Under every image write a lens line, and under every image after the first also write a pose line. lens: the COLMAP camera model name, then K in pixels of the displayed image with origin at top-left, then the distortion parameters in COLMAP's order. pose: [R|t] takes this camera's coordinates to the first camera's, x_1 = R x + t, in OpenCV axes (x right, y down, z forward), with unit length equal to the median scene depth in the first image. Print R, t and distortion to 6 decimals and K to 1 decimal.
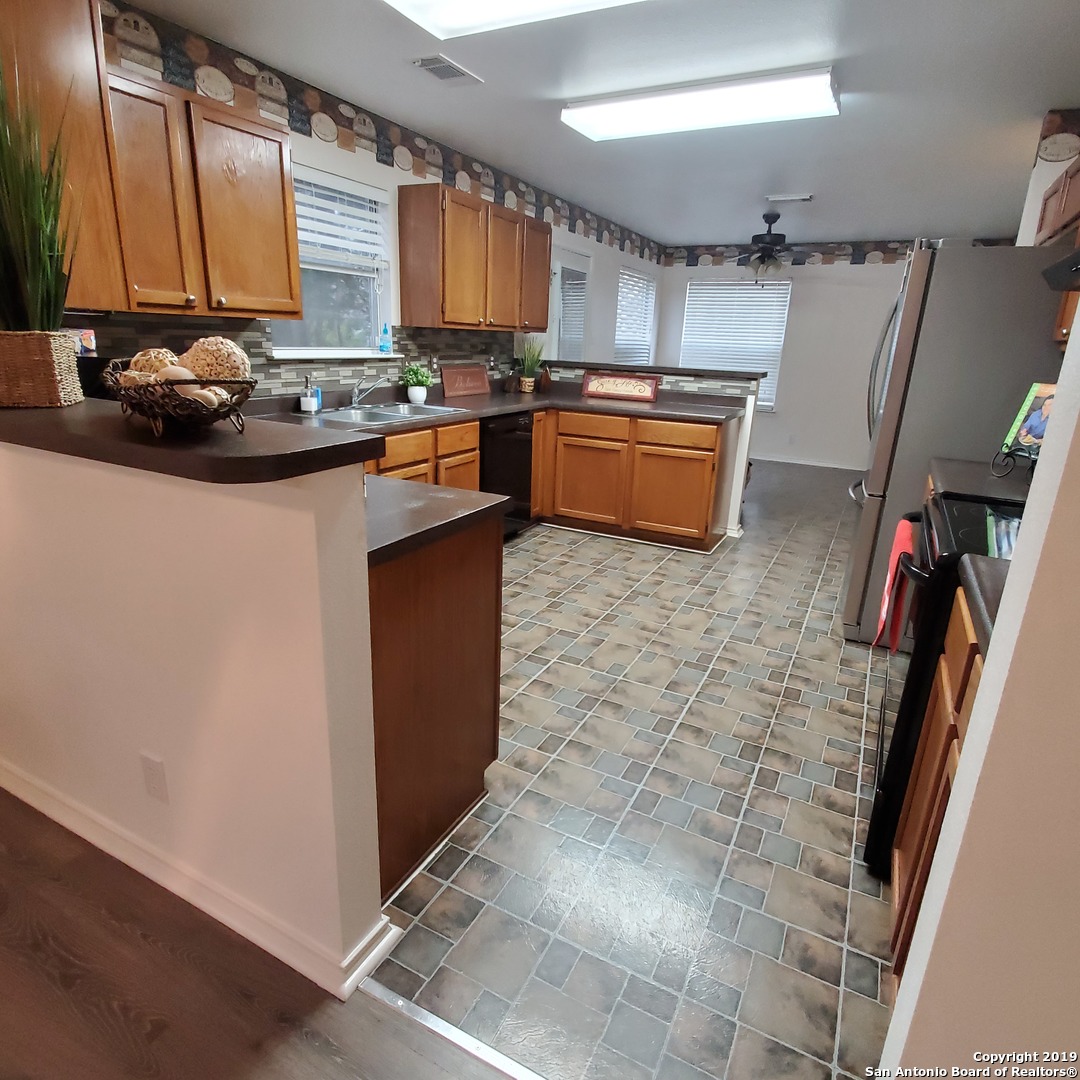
lens RADIAL K [[657.8, 0, 548.5], [0, 657.8, 542.8], [0, 0, 1]] dist [0.016891, -0.020211]
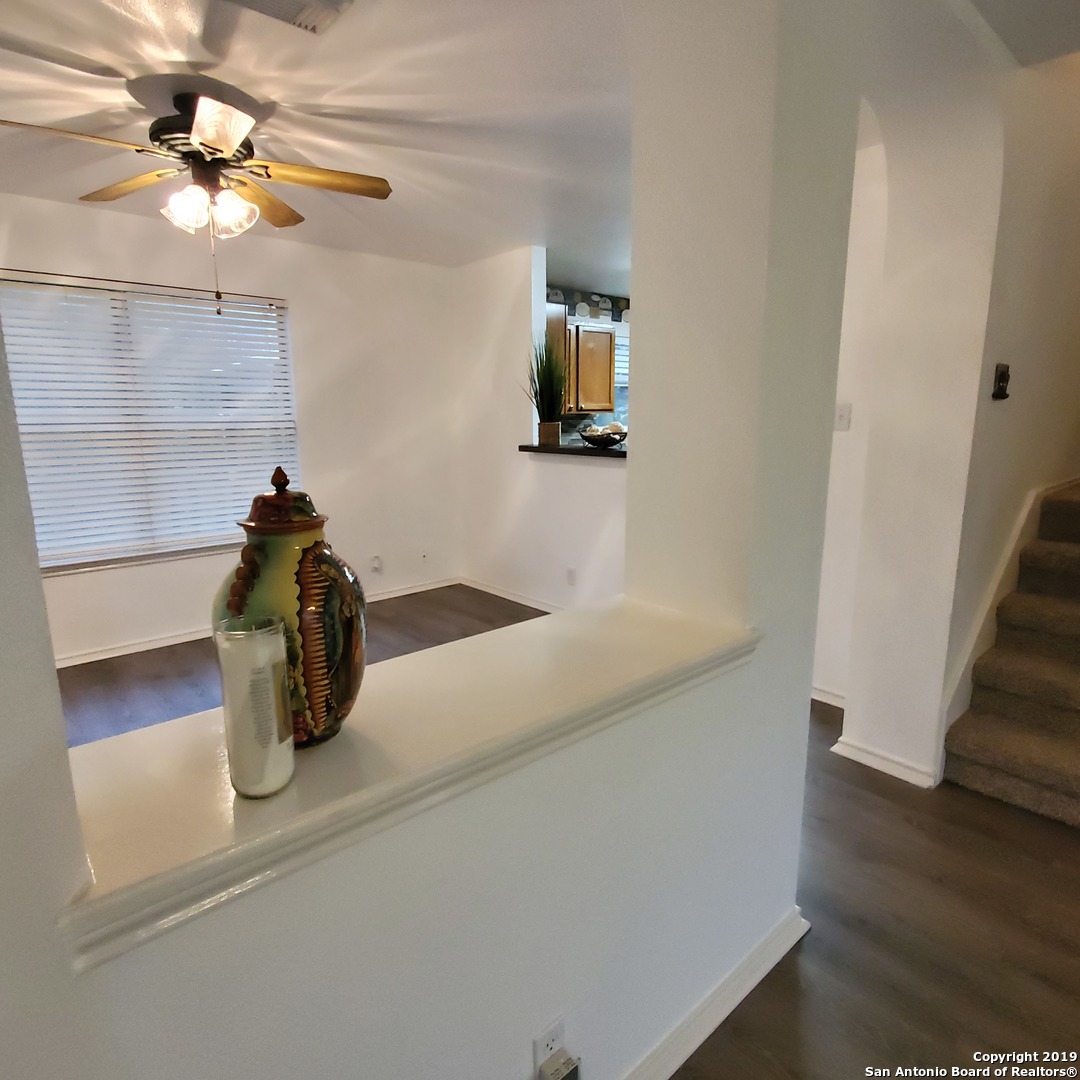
lens RADIAL K [[657.8, 0, 548.5], [0, 657.8, 542.8], [0, 0, 1]] dist [0.016891, -0.020211]
pose [[0.934748, 0.024314, -0.354478, 0.160386], [-0.063718, 0.992954, -0.099914, 0.265230], [0.349551, 0.115981, 0.929711, -0.877989]]
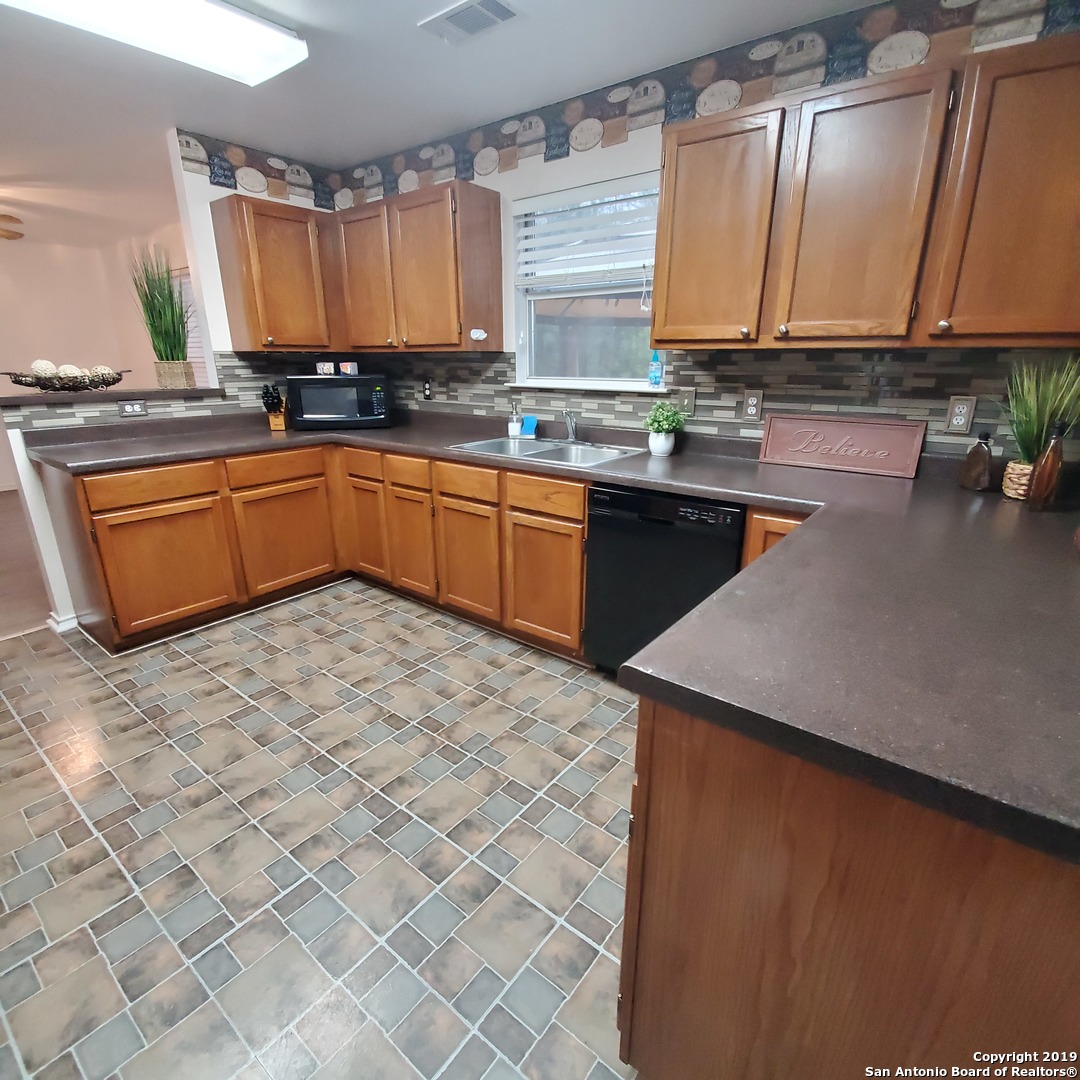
lens RADIAL K [[569.1, 0, 544.3], [0, 569.1, 539.7], [0, 0, 1]] dist [0.014149, -0.014946]
pose [[-0.184647, 0.259567, -0.947909, 0.606748], [-0.303139, 0.902425, 0.306162, -0.381727], [0.934886, 0.343880, -0.087945, 1.311897]]
